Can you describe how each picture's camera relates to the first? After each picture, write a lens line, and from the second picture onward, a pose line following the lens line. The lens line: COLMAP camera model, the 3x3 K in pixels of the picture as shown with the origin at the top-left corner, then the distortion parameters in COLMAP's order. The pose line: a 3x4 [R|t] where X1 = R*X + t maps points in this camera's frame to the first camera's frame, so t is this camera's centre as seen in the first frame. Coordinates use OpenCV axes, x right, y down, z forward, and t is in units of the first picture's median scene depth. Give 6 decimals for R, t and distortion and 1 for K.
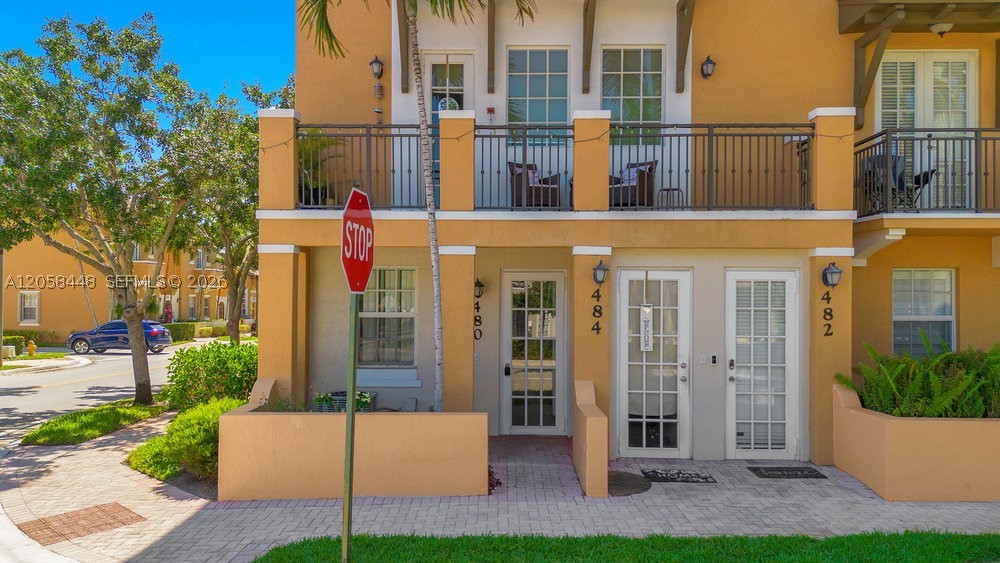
lens RADIAL K [[728.5, 0, 484.9], [0, 728.5, 303.0], [0, 0, 1]] dist [0.023655, -0.007568]
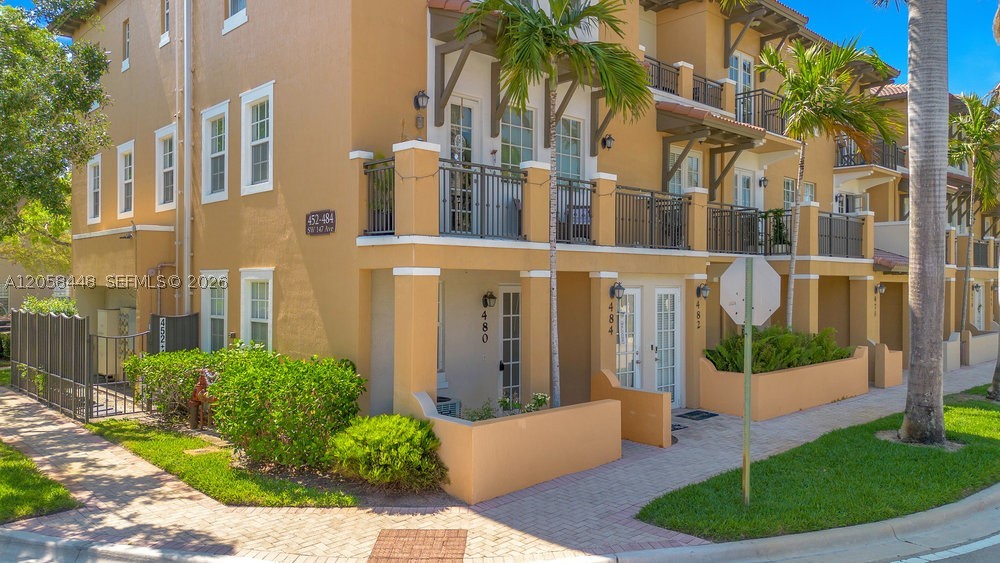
lens RADIAL K [[728.5, 0, 496.0], [0, 728.5, 280.8], [0, 0, 1]] dist [0.023655, -0.007568]
pose [[0.714586, -0.000789, 0.699547, -1.062606], [-0.002069, 0.999993, 0.003241, -0.070174], [-0.699545, -0.003764, 0.714579, 0.173699]]
